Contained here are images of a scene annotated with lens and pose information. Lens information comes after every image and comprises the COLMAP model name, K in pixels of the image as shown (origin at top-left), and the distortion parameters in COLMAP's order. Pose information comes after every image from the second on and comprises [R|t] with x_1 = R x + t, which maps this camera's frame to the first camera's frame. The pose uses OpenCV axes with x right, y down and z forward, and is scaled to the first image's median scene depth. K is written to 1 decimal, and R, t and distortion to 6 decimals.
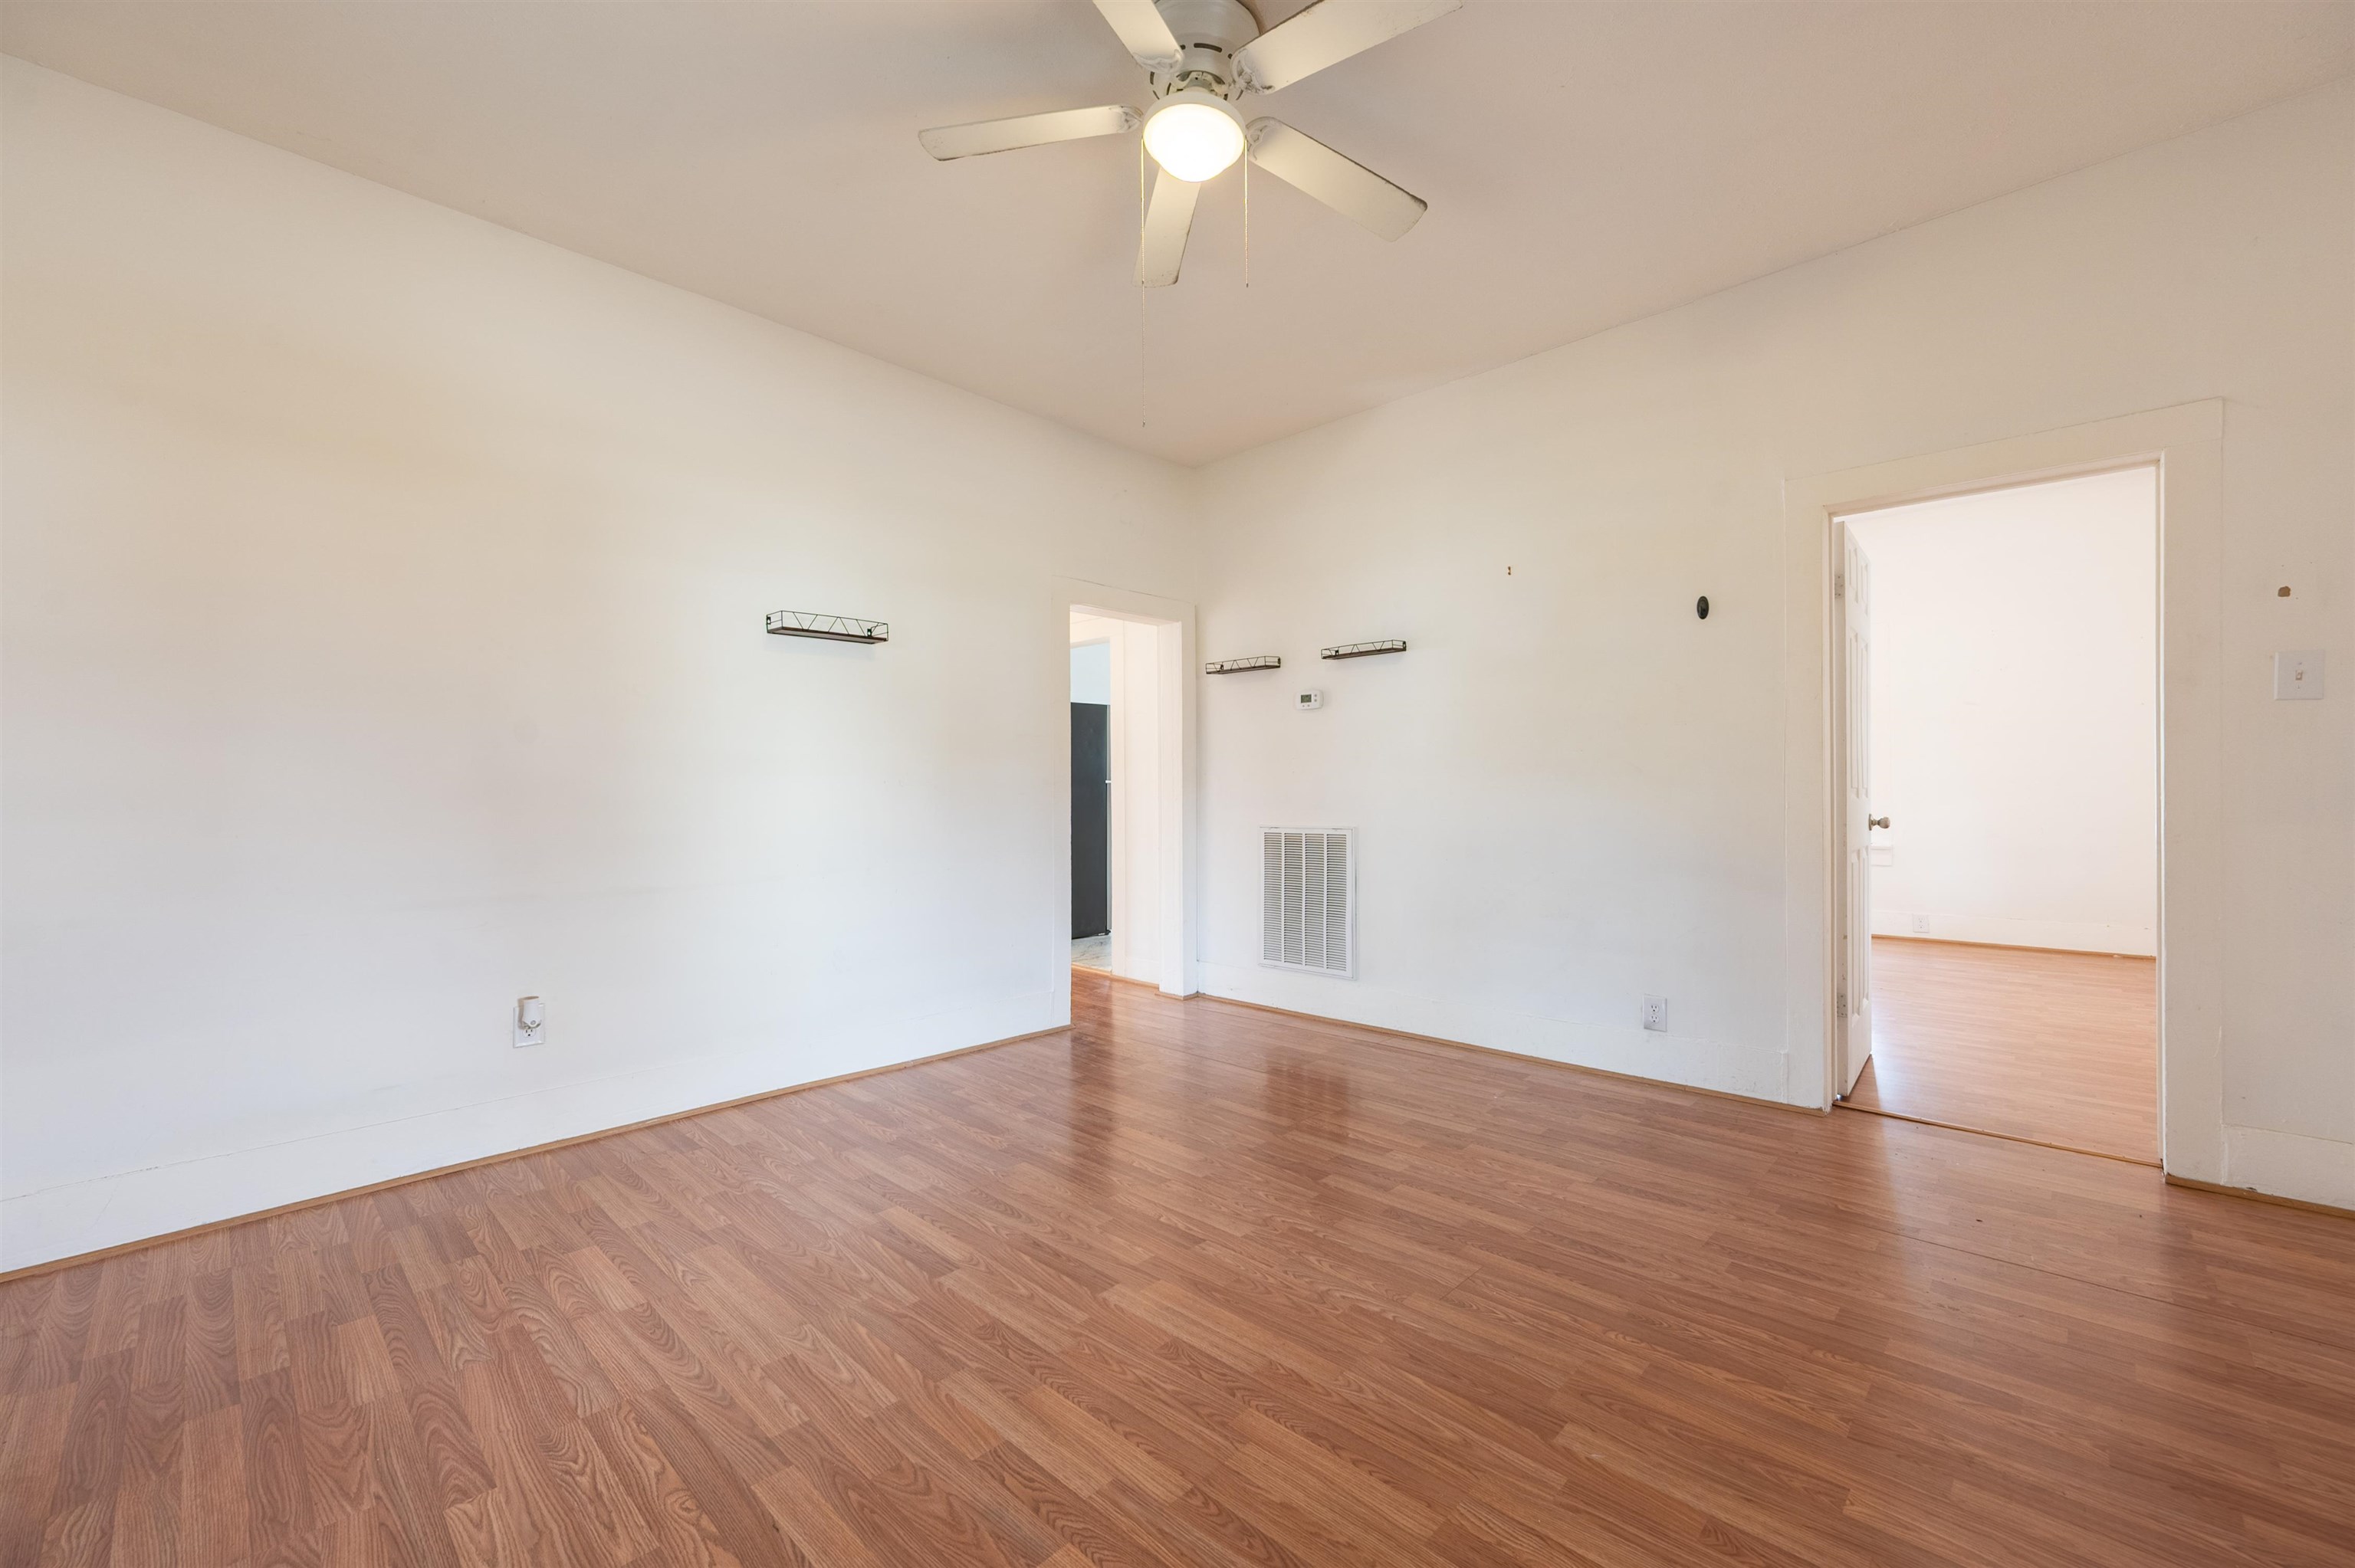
lens RADIAL K [[945.0, 0, 1177.0], [0, 945.0, 792.4], [0, 0, 1]] dist [0.001475, 0.000264]
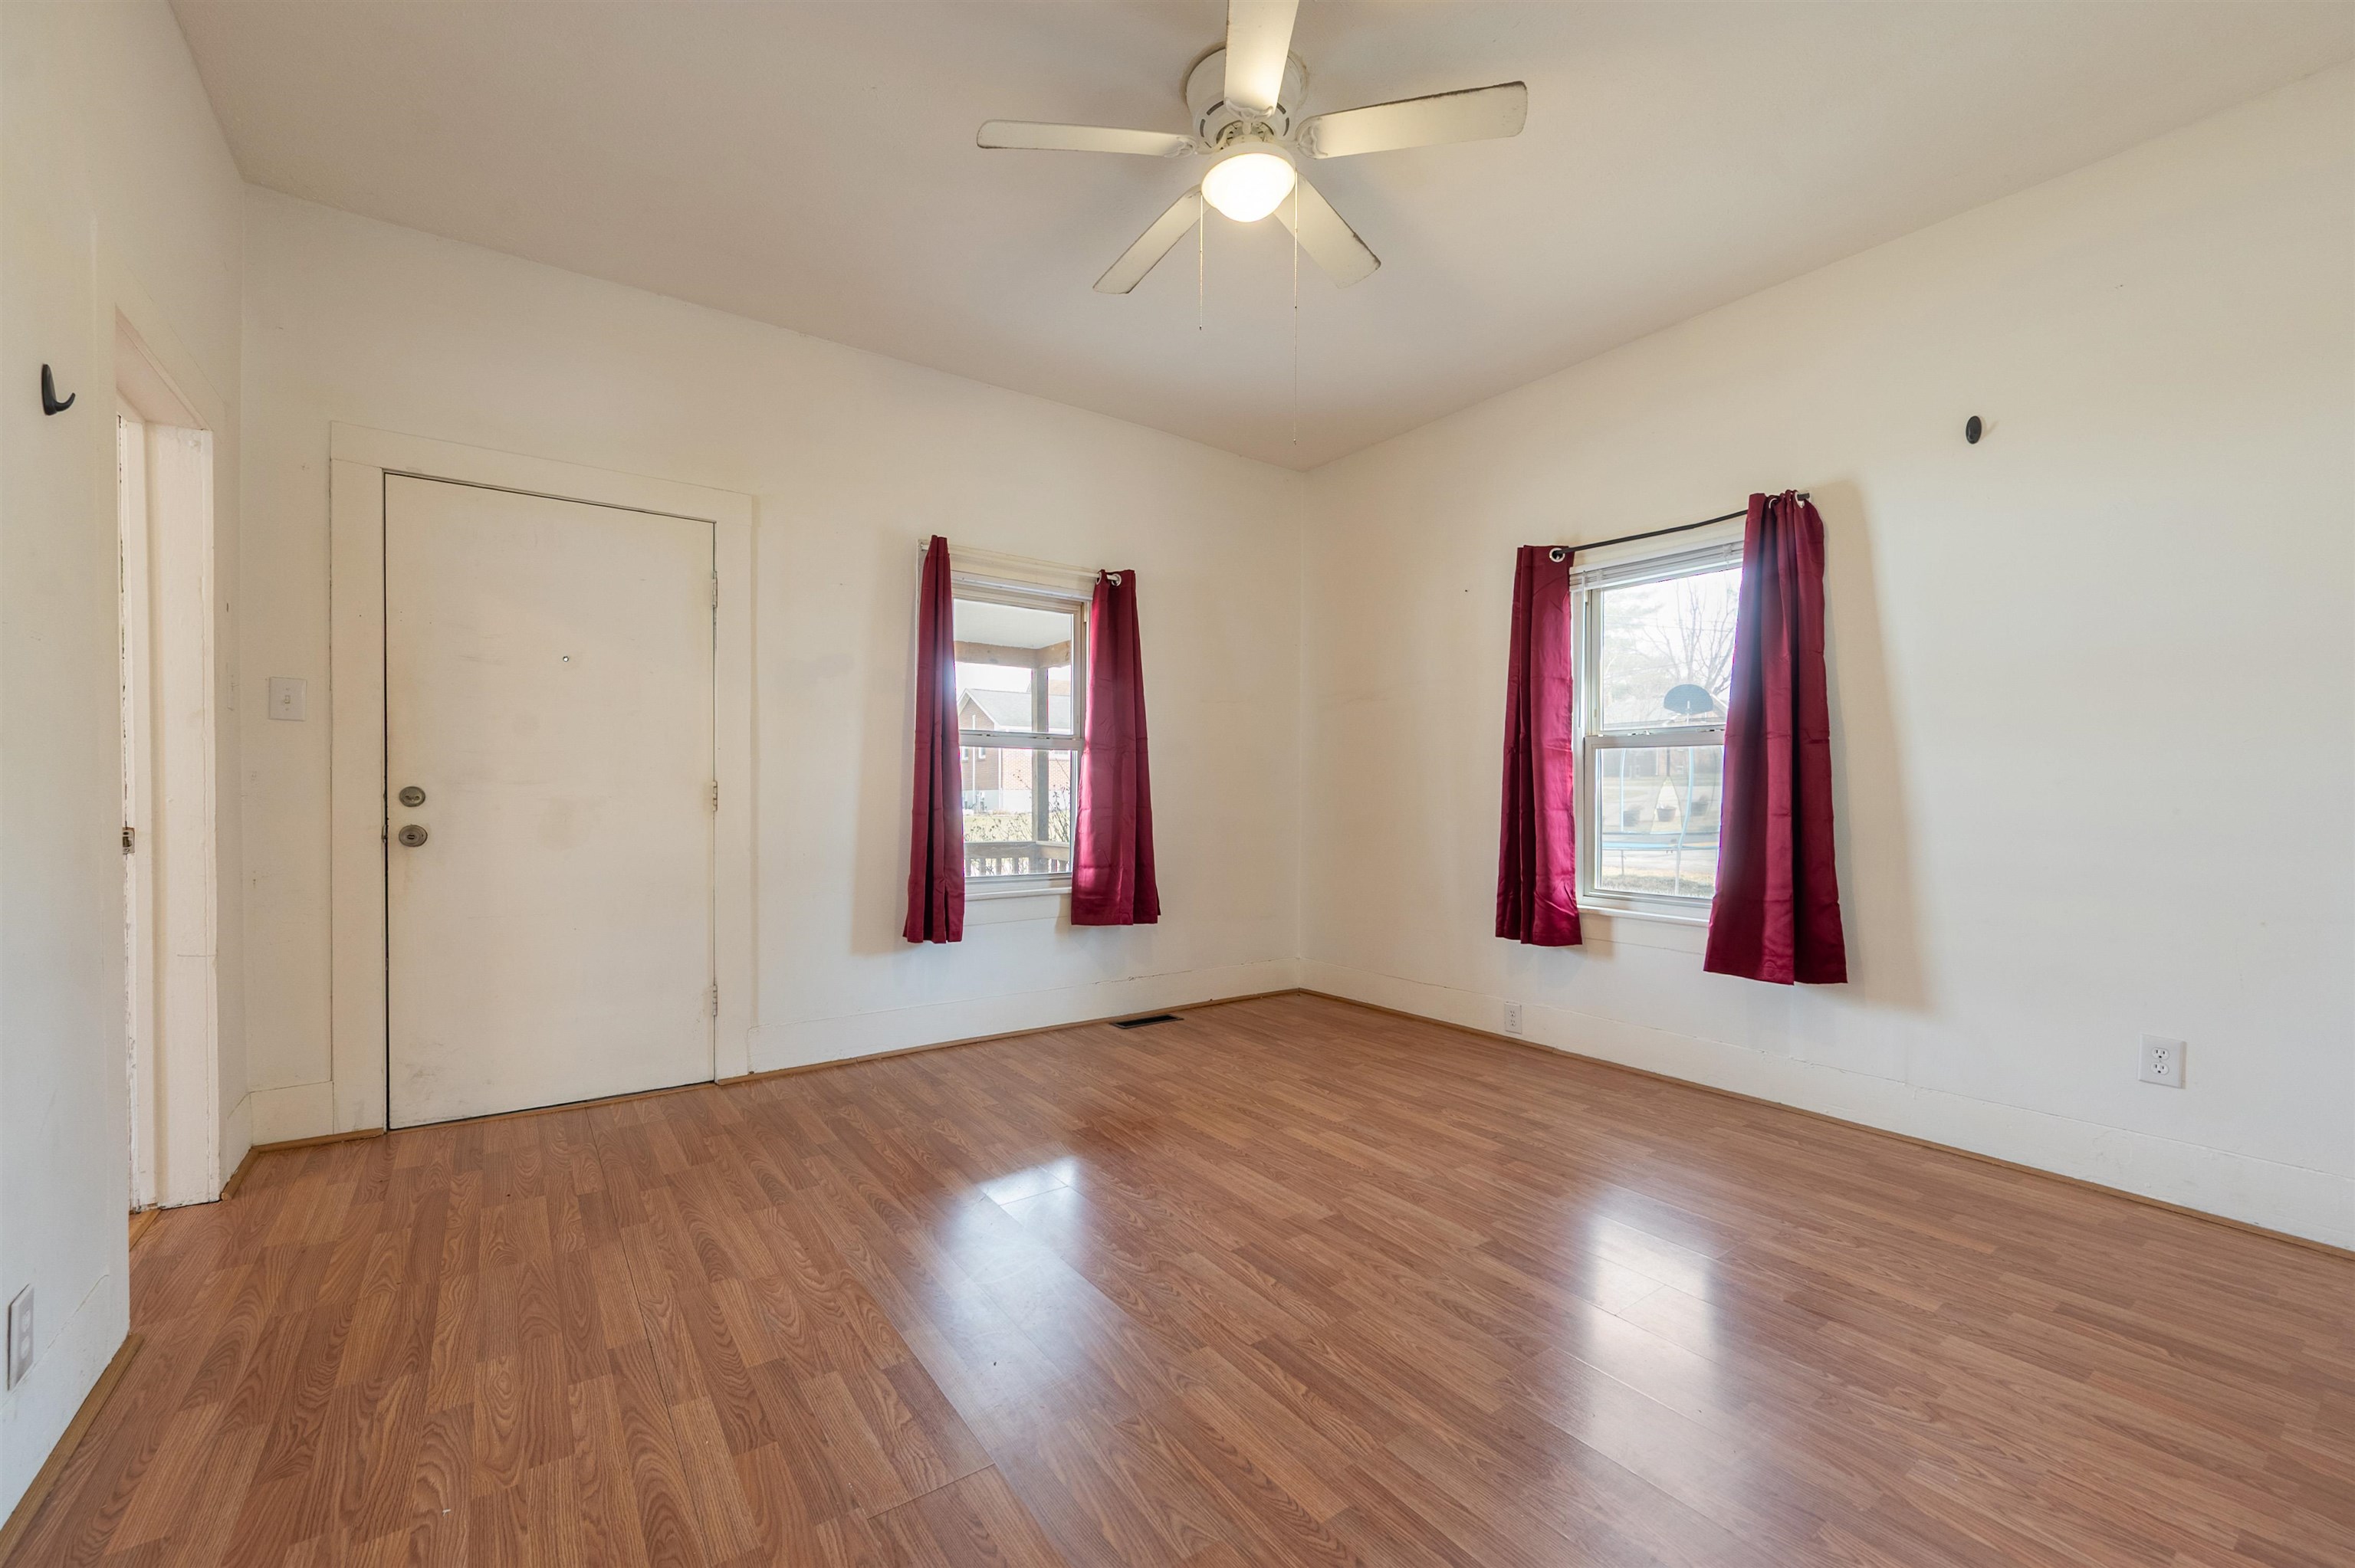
lens RADIAL K [[945.0, 0, 1177.0], [0, 945.0, 792.4], [0, 0, 1]] dist [0.001475, 0.000264]
pose [[-0.982712, 0.004946, 0.185075, -0.114530], [0.005226, 0.999986, 0.001028, -0.000704], [-0.185067, 0.001977, -0.982724, 2.324780]]
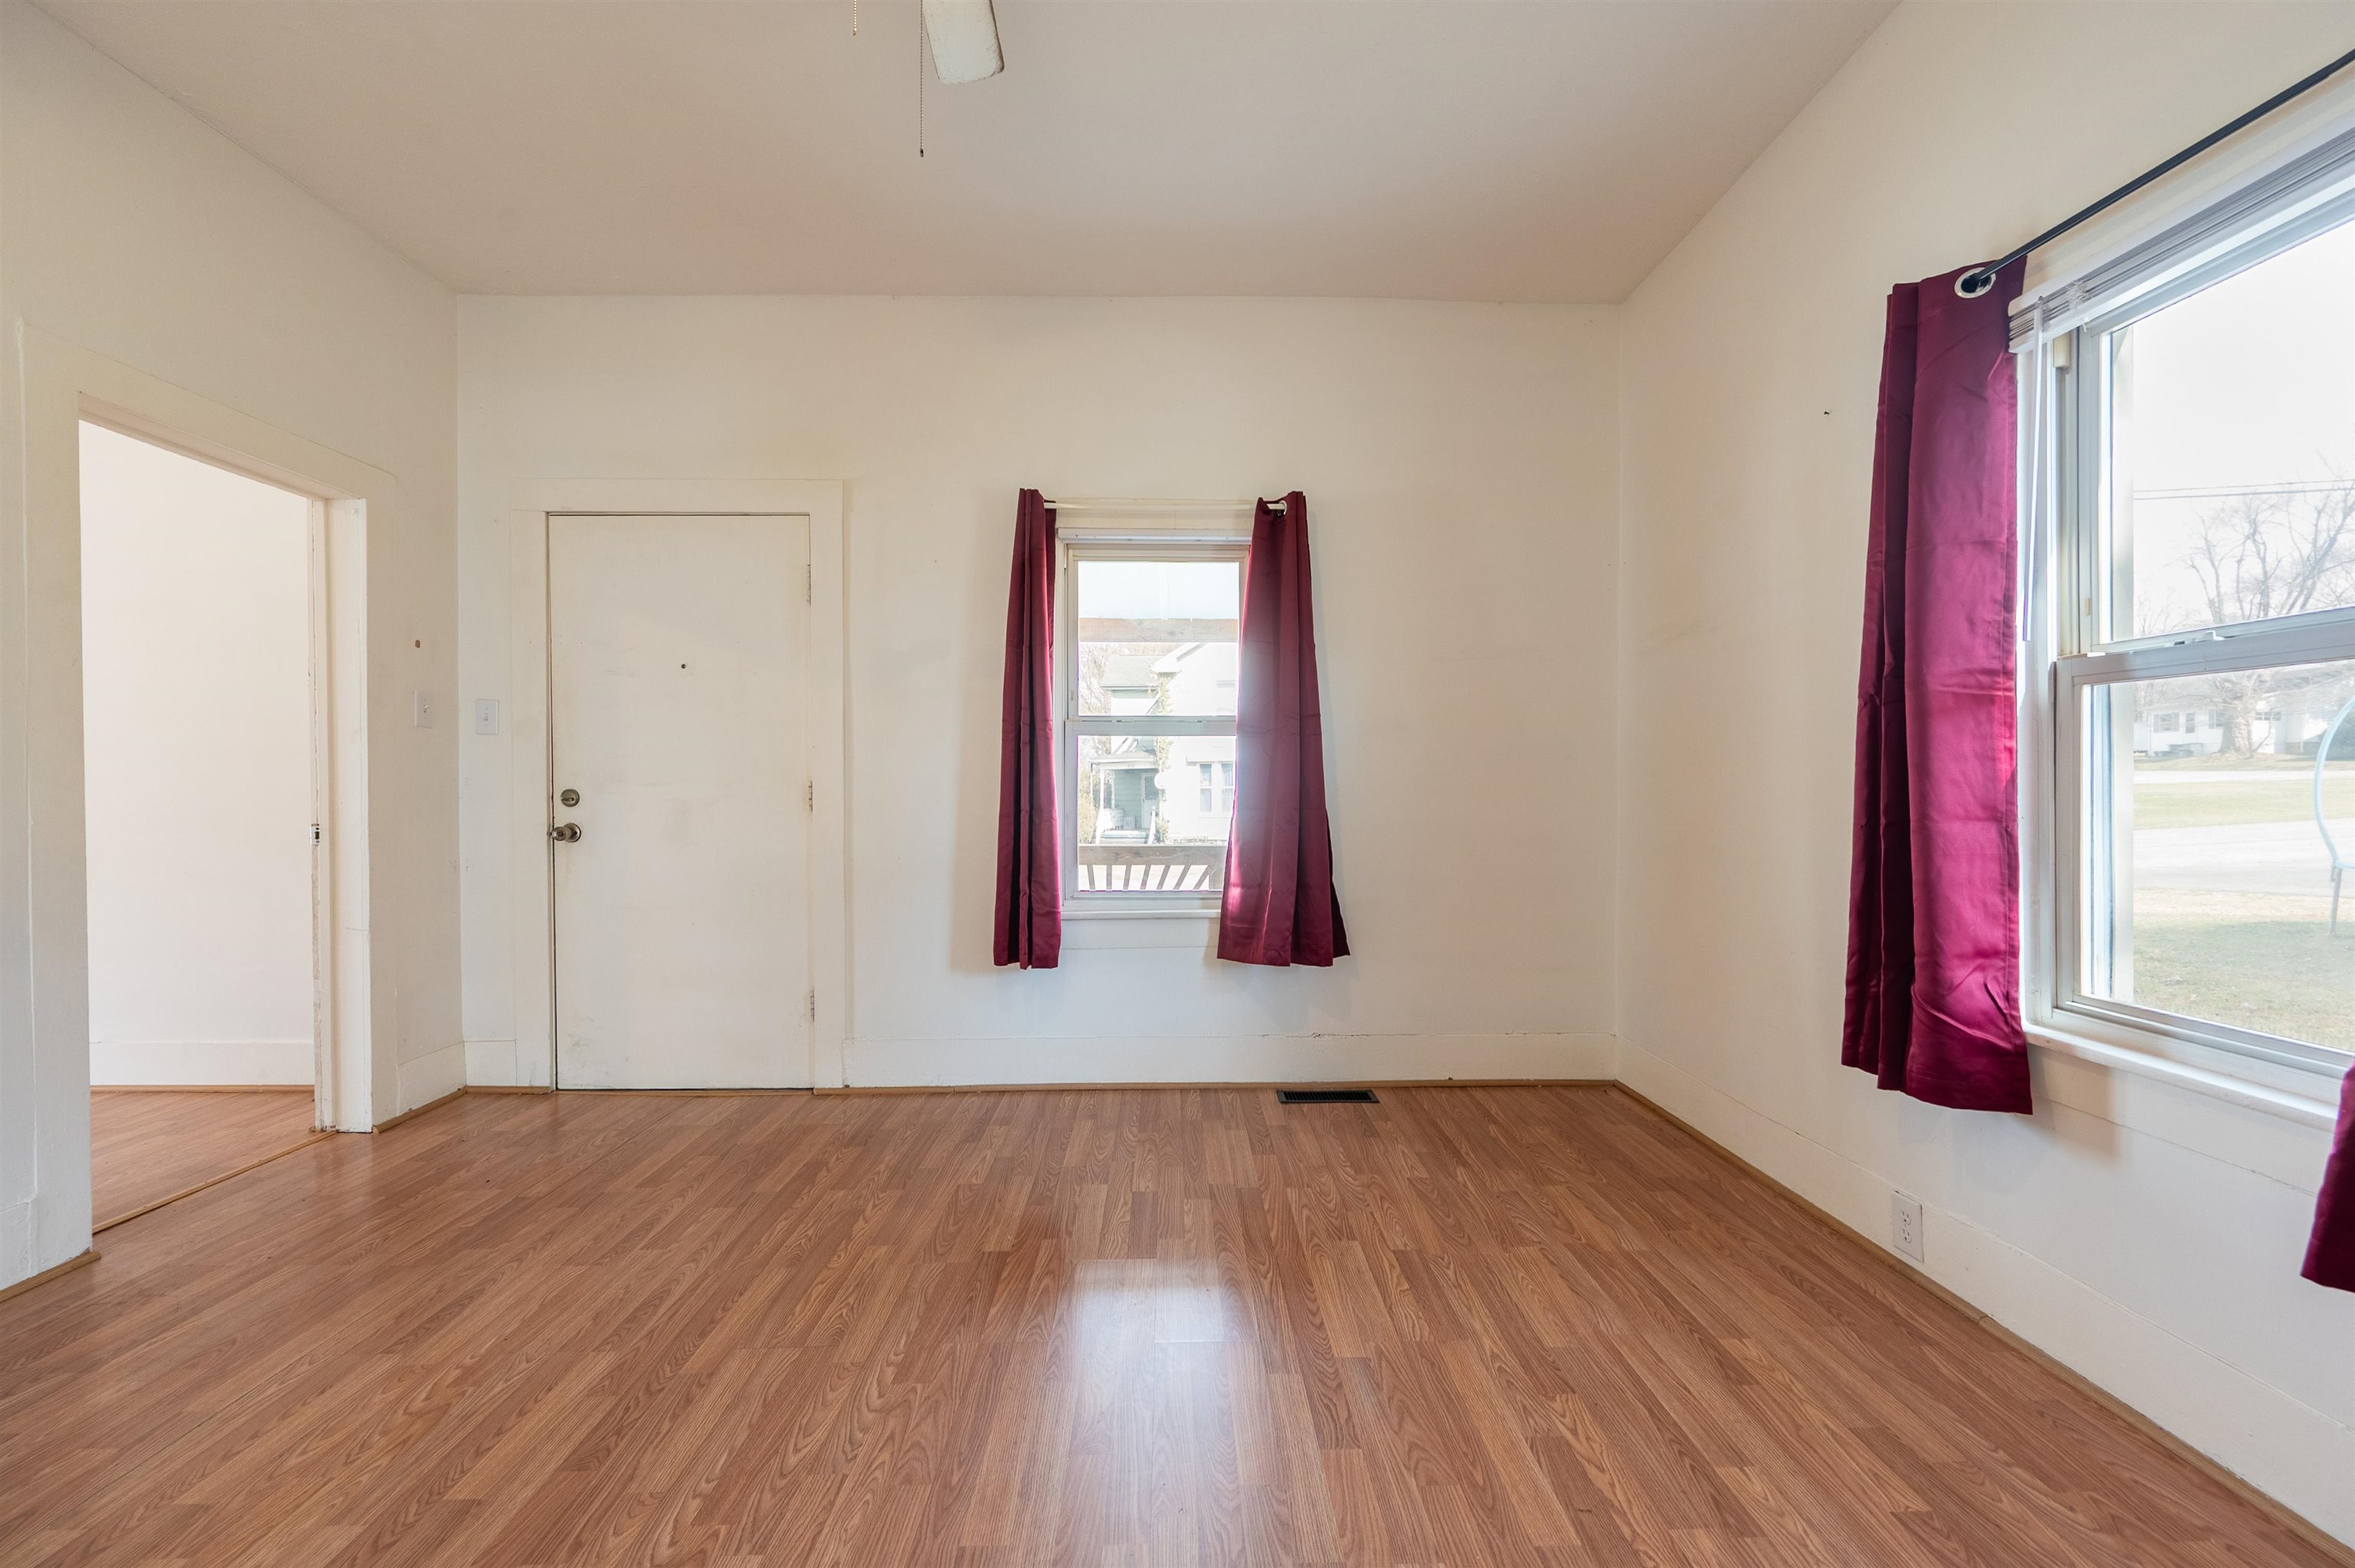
lens RADIAL K [[933.5, 0, 1187.2], [0, 933.5, 792.0], [0, 0, 1]] dist [0.001340, 0.000265]
pose [[-0.707283, 0.008379, 0.706881, -0.629647], [0.012889, 0.999916, 0.001045, 0.003459], [-0.706813, 0.009850, -0.707332, 1.449451]]
